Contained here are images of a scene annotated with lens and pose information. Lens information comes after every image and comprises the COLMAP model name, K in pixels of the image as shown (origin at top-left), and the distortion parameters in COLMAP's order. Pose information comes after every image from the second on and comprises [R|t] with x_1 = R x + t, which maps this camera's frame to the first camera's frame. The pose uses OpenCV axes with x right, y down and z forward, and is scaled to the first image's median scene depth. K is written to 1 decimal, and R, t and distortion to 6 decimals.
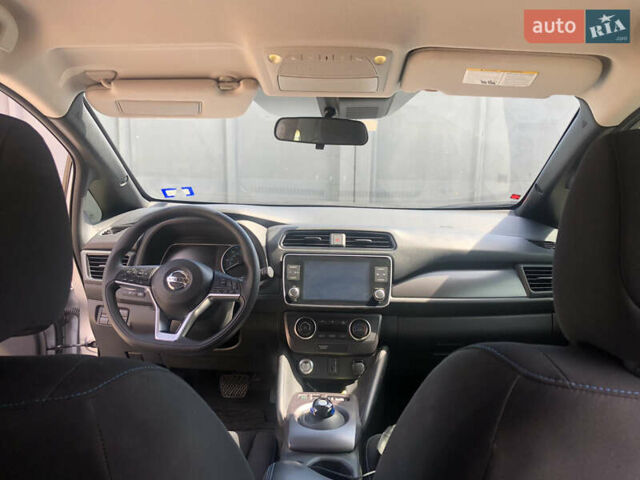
lens RADIAL K [[522.1, 0, 324.9], [0, 522.1, 224.7], [0, 0, 1]] dist [0.030803, -0.018603]
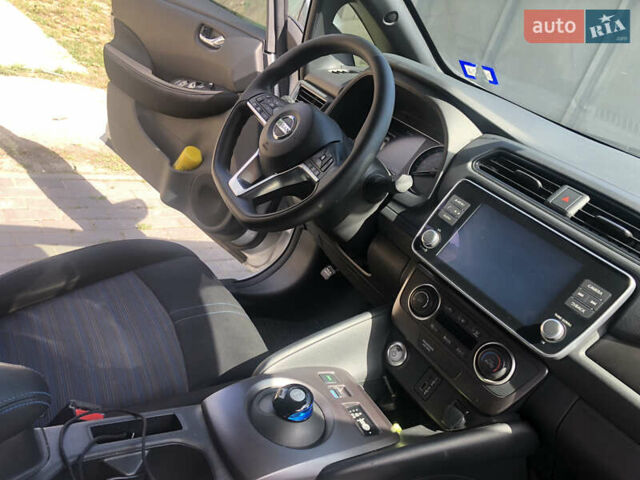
lens RADIAL K [[522.1, 0, 320.7], [0, 522.1, 239.3], [0, 0, 1]] dist [0.030803, -0.018603]
pose [[0.549146, 0.492141, -0.675452, 0.260356], [-0.397169, 0.864802, 0.307203, 0.000799], [0.735320, 0.099570, 0.670366, 0.500989]]
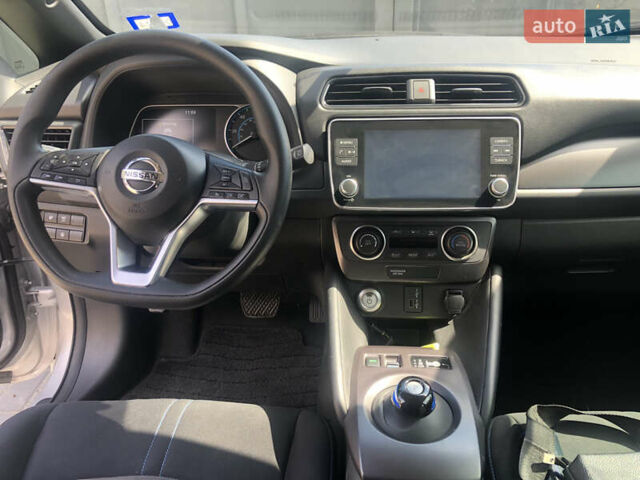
lens RADIAL K [[522.1, 0, 320.7], [0, 522.1, 235.6], [0, 0, 1]] dist [0.030803, -0.018603]
pose [[0.998433, -0.017373, -0.053193, -0.059029], [0.031933, 0.957499, 0.286663, 0.013708], [0.045952, -0.287913, 0.956554, 0.410473]]
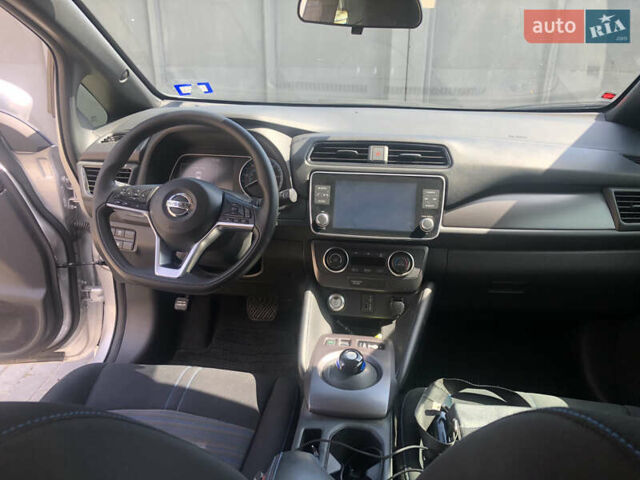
lens RADIAL K [[522.1, 0, 326.2], [0, 522.1, 235.1], [0, 0, 1]] dist [0.030803, -0.018603]
pose [[0.995679, 0.028318, -0.088443, 0.019812], [-0.007980, 0.974941, 0.222322, -0.028160], [0.092523, -0.220656, 0.970953, 0.185166]]
